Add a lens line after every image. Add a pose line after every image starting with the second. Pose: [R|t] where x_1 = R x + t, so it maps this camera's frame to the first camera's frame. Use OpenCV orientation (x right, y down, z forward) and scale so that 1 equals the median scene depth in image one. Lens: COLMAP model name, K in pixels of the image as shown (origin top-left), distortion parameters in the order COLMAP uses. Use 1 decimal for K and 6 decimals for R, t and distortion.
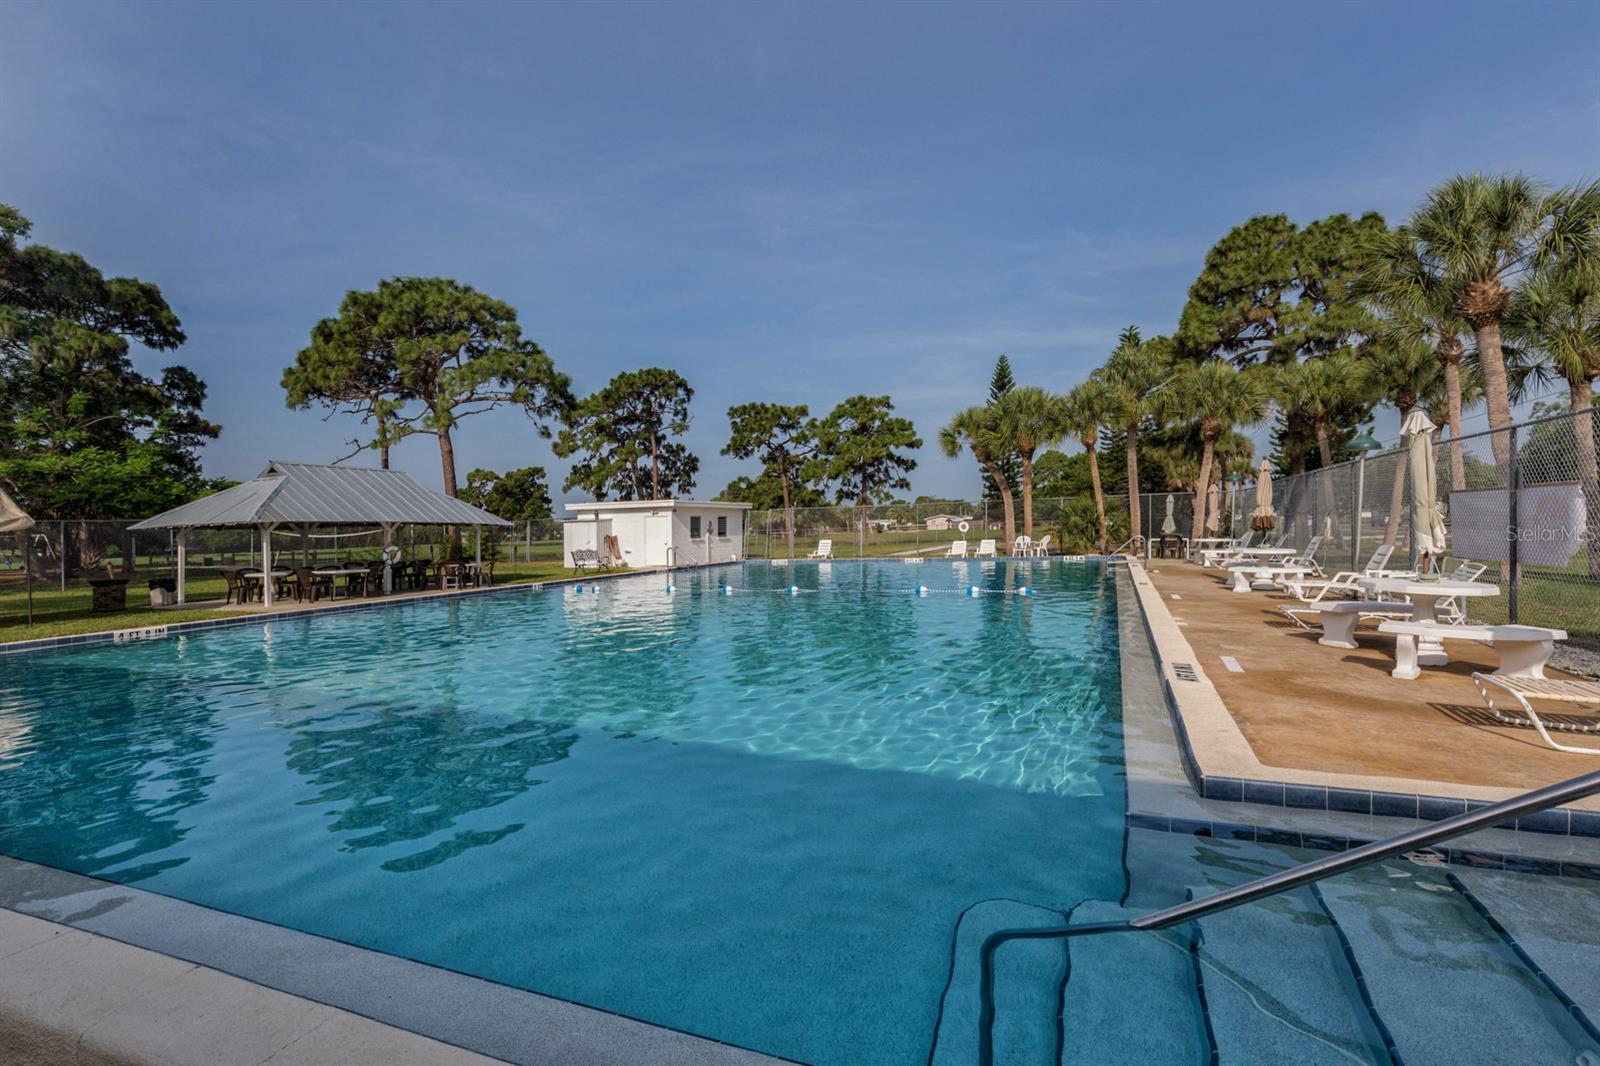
lens RADIAL K [[771.3, 0, 801.8], [0, 771.3, 533.4], [0, 0, 1]] dist [0.002469, 0.000377]
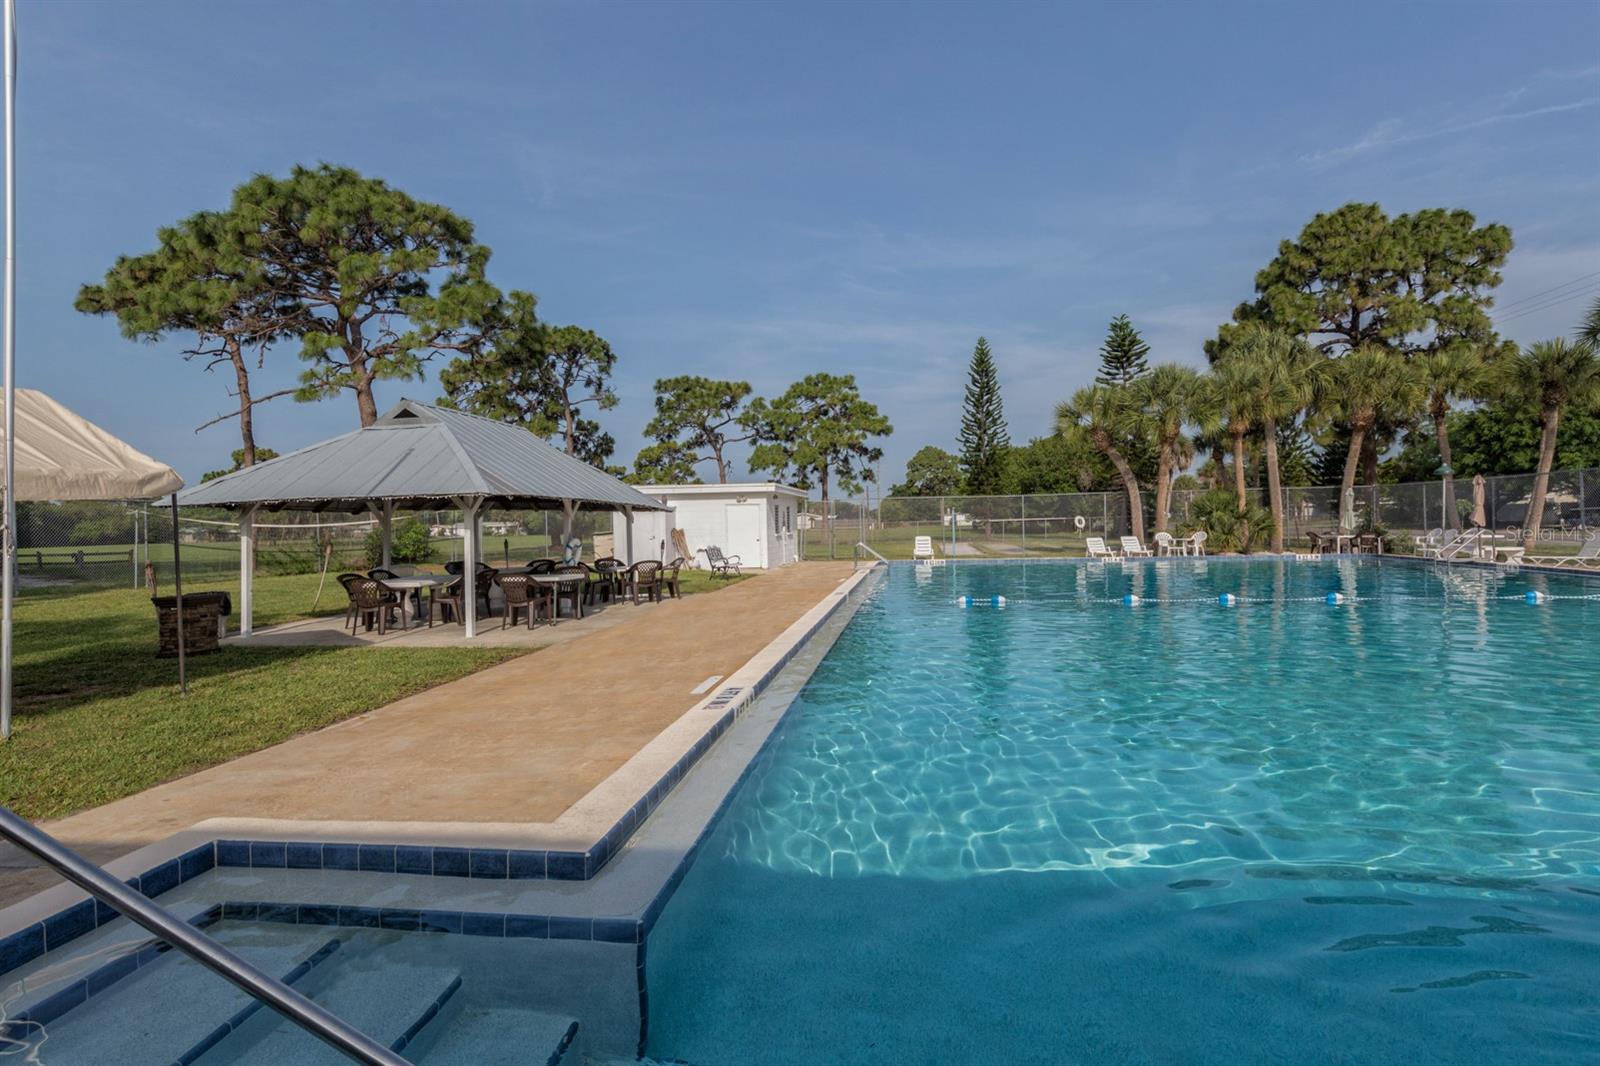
lens RADIAL K [[832.0, 0, 802.5], [0, 832.0, 529.0], [0, 0, 1]] dist [-0.000124, -0.000482]
pose [[0.966516, 0.007082, 0.256508, -0.186744], [-0.005459, 0.999960, -0.007041, 0.004335], [-0.256548, 0.005405, 0.966516, 0.096066]]
